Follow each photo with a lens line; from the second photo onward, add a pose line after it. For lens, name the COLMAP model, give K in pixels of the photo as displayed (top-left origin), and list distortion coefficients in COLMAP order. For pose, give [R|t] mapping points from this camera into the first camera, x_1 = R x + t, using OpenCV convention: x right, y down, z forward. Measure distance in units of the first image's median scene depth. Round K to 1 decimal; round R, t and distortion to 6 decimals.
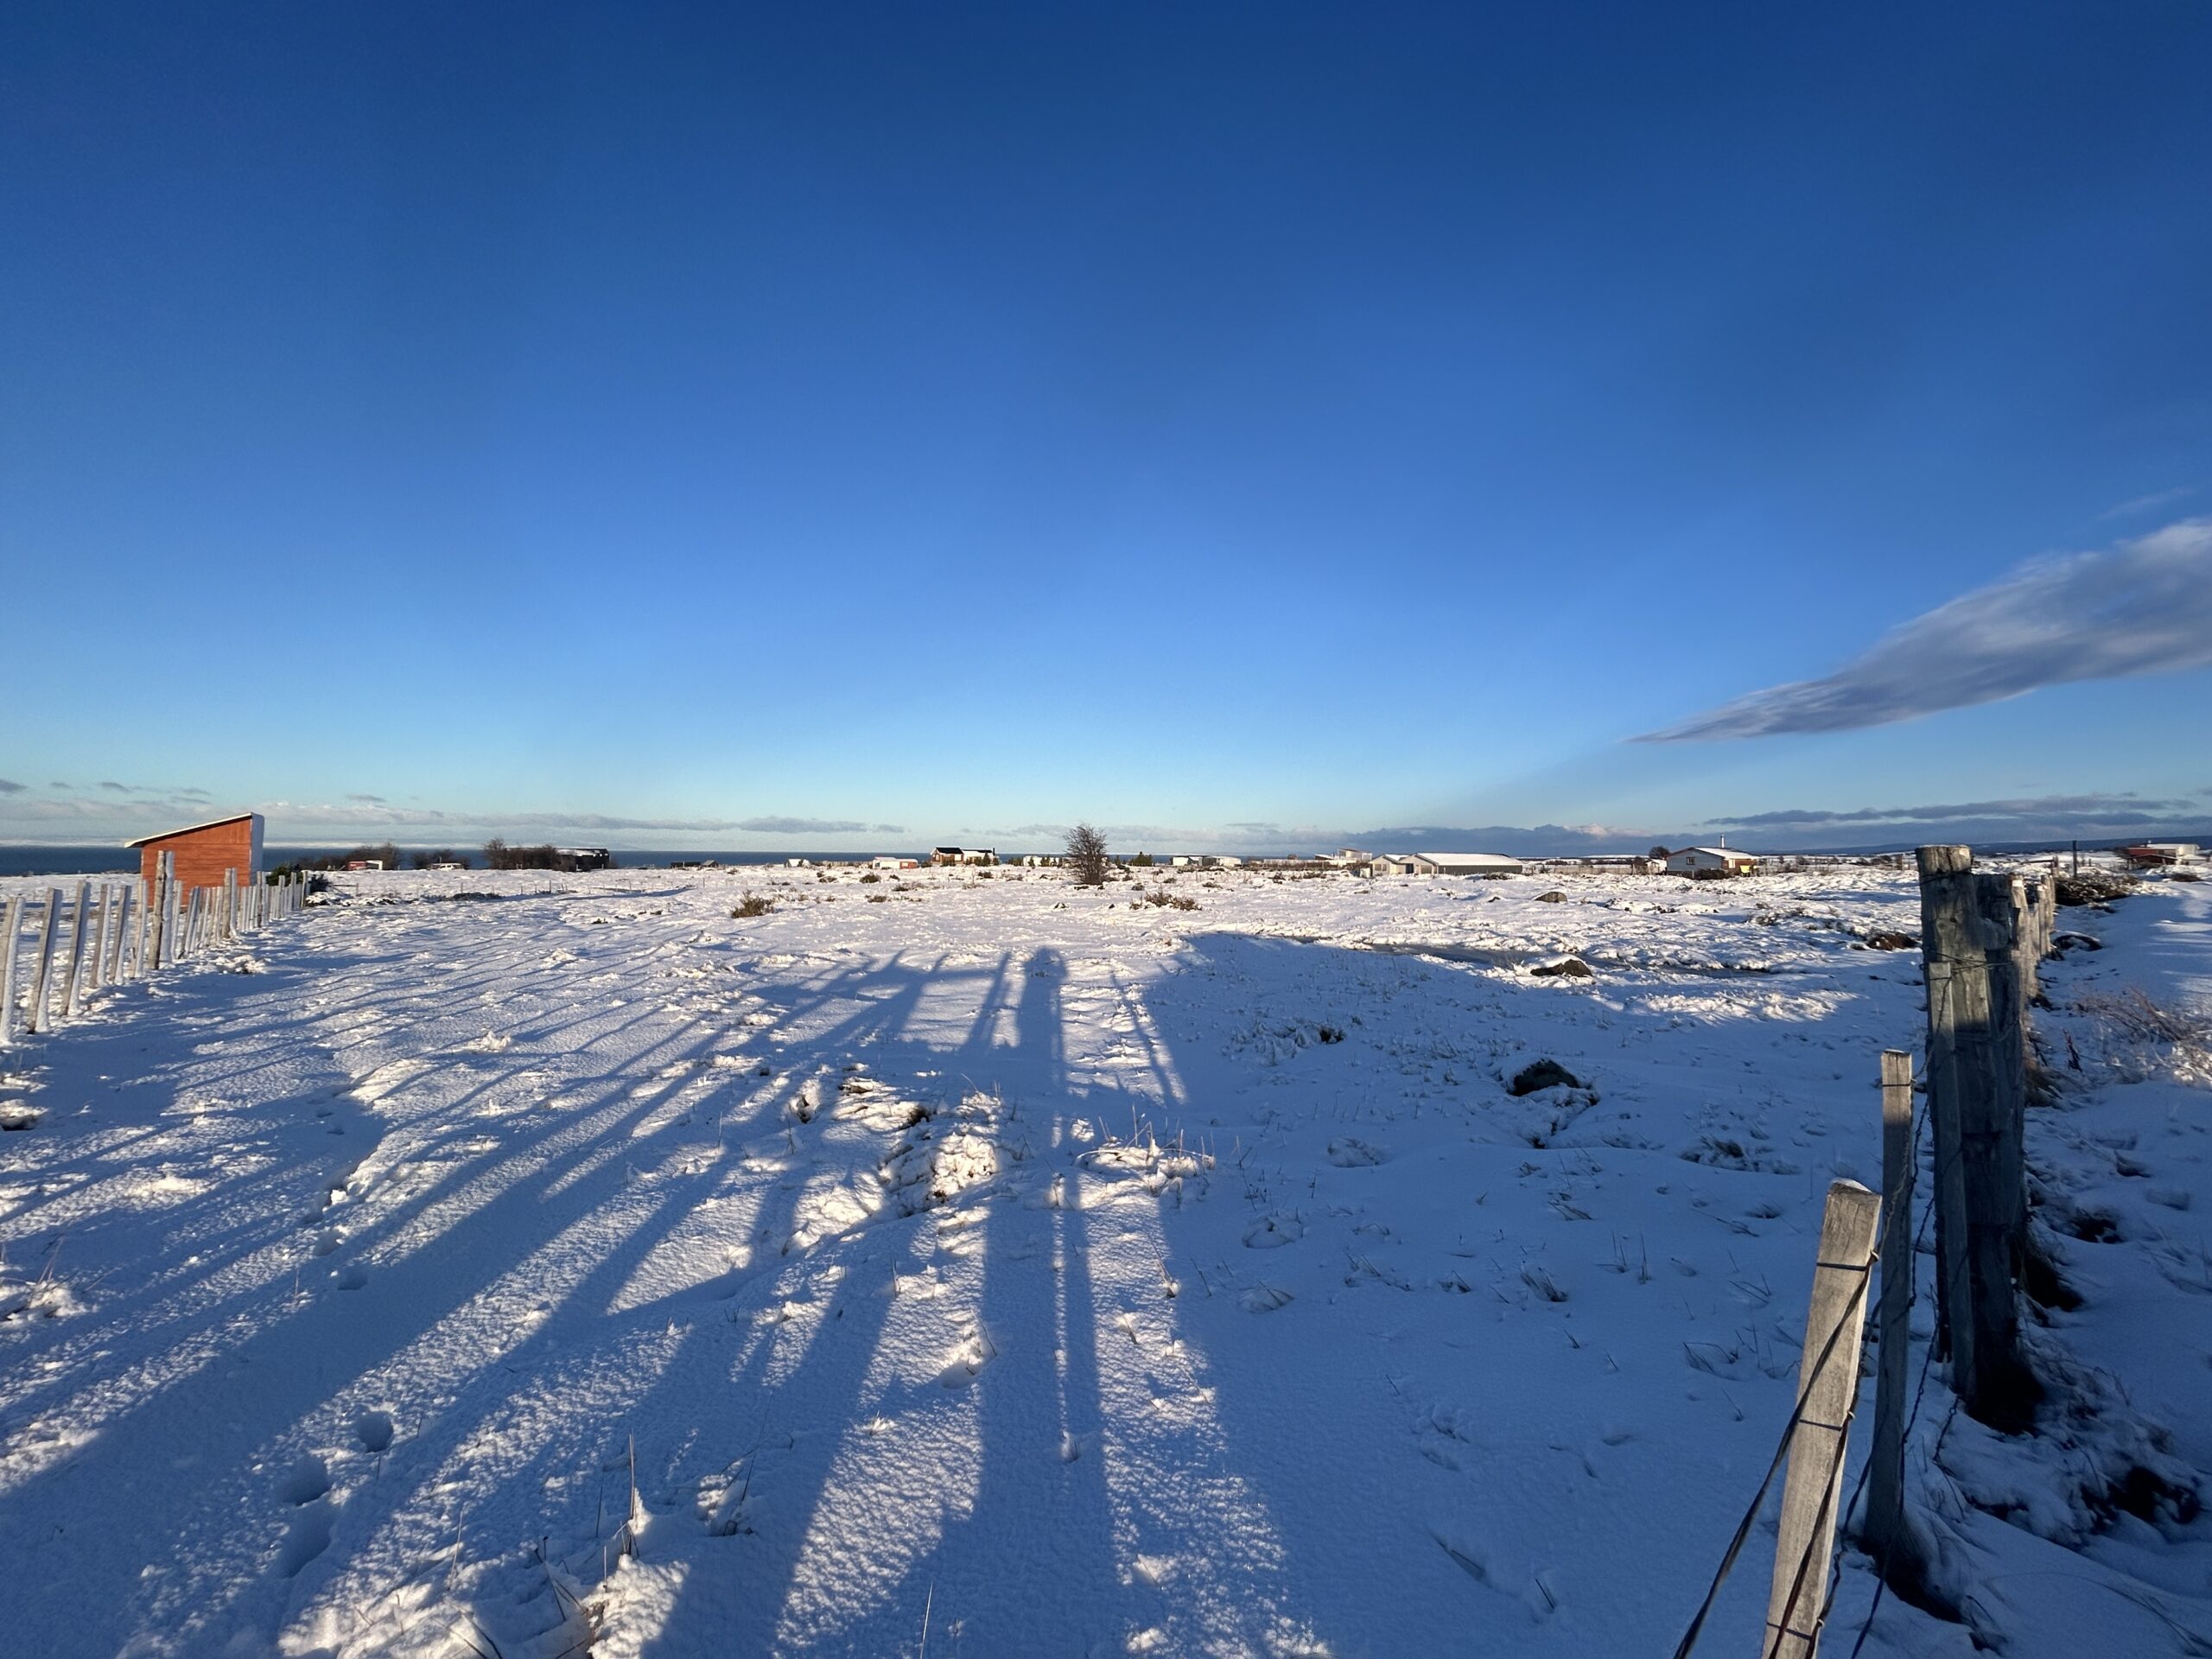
lens RADIAL K [[891.4, 0, 1104.0], [0, 891.4, 825.3], [0, 0, 1]] dist [-0.001165, 0.000446]
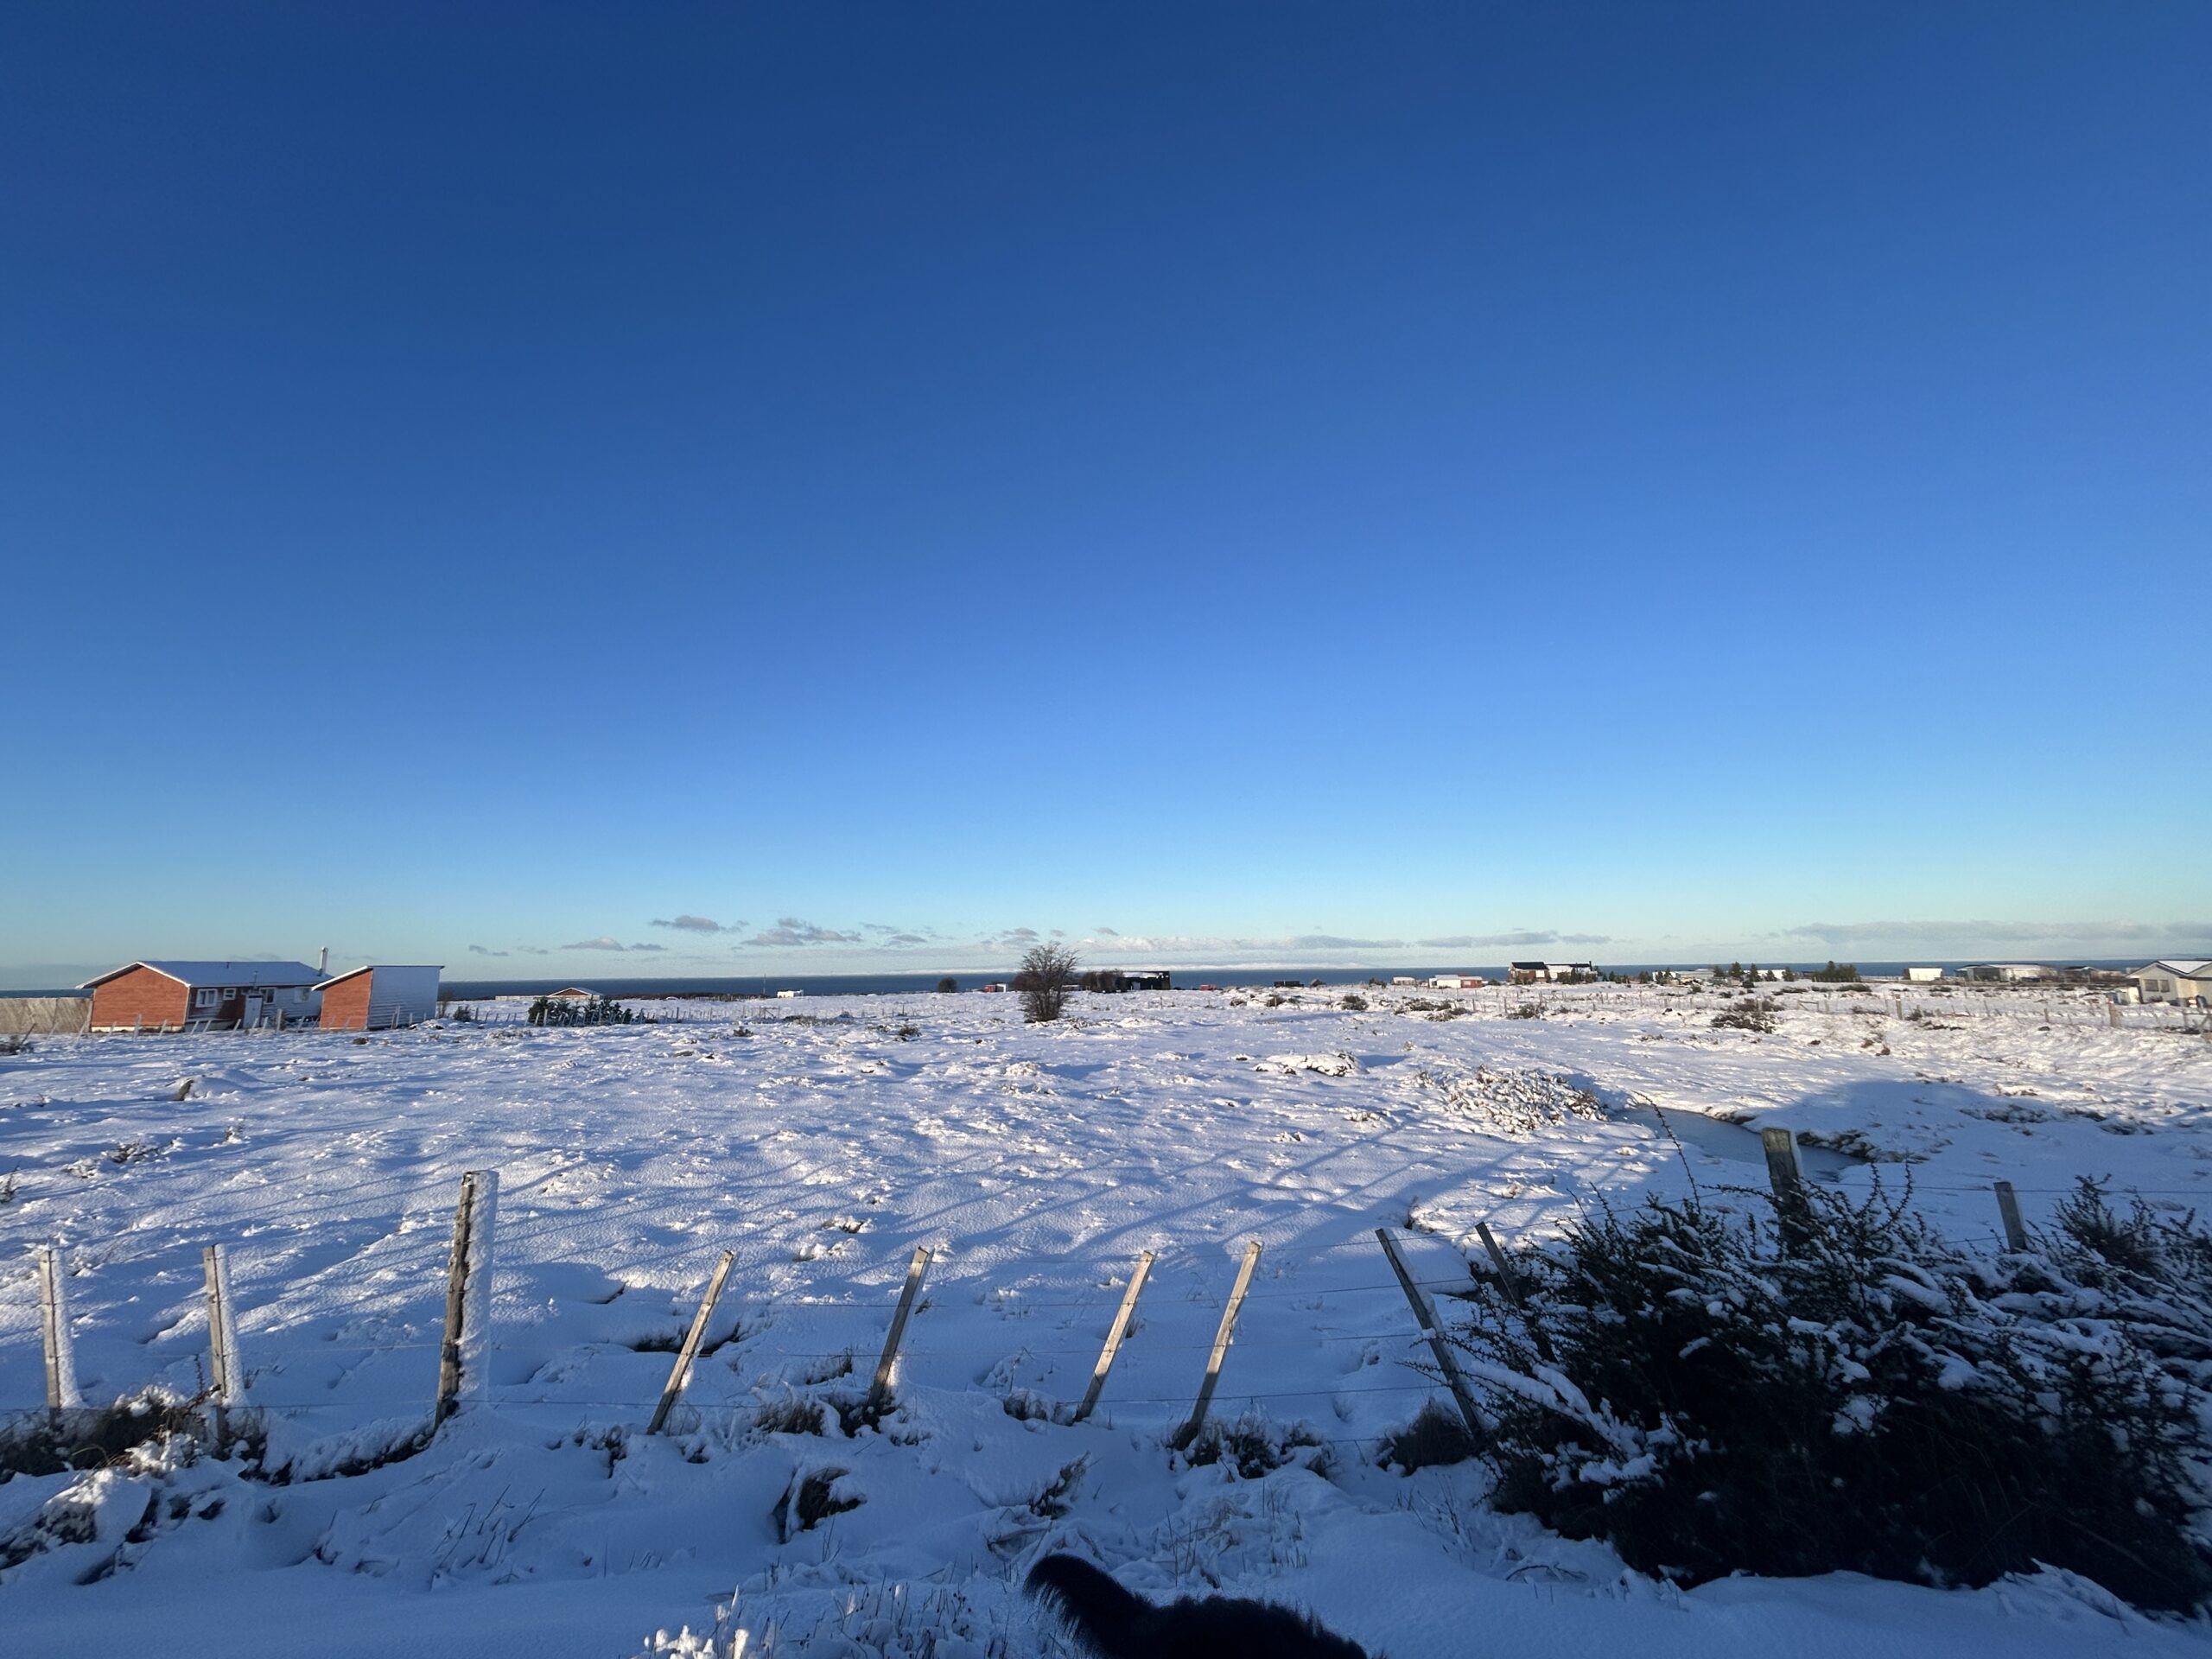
lens RADIAL K [[891.4, 0, 1106.0], [0, 891.4, 820.8], [0, 0, 1]] dist [-0.001165, 0.000446]
pose [[0.702544, -0.135388, -0.698643, 4.626145], [0.041580, 0.987868, -0.149624, 0.100432], [0.710424, 0.076068, 0.699650, 3.872451]]
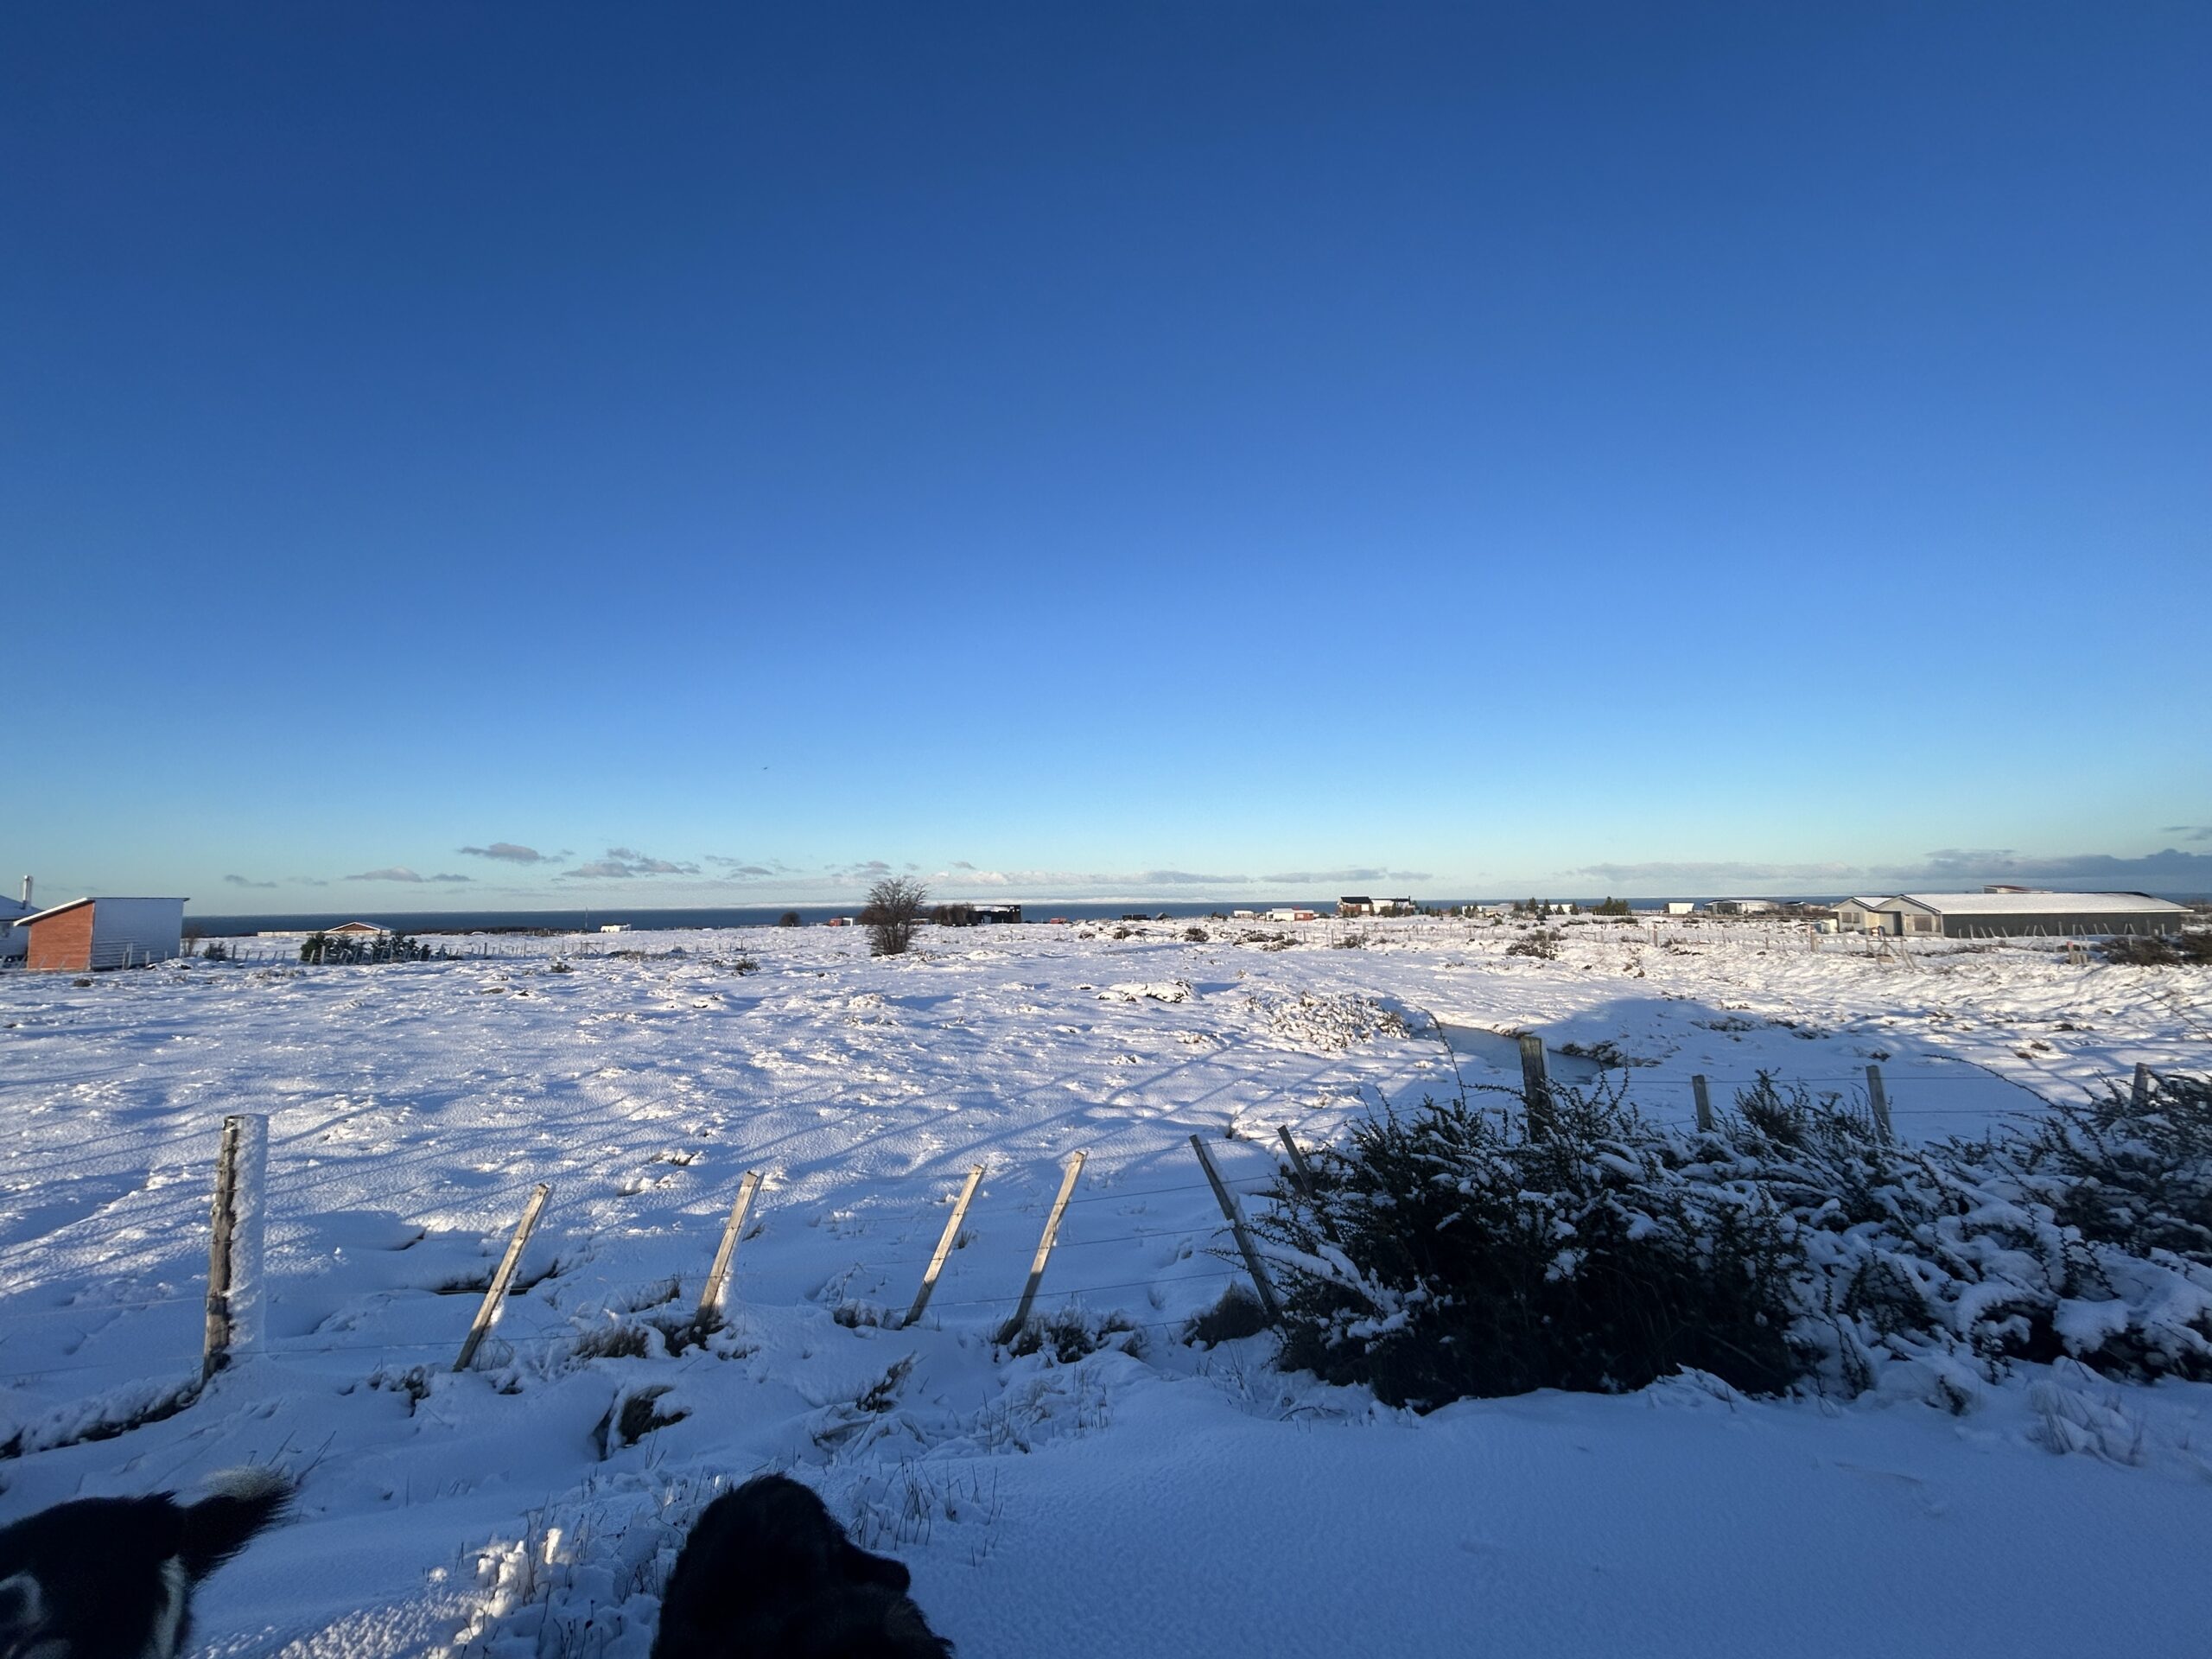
lens RADIAL K [[891.4, 0, 1105.6], [0, 891.4, 819.2], [0, 0, 1]] dist [-0.001165, 0.000446]
pose [[0.809577, -0.072591, -0.582508, 4.645851], [0.037257, 0.996678, -0.072424, 0.104108], [0.585830, 0.036930, 0.809592, 3.868742]]
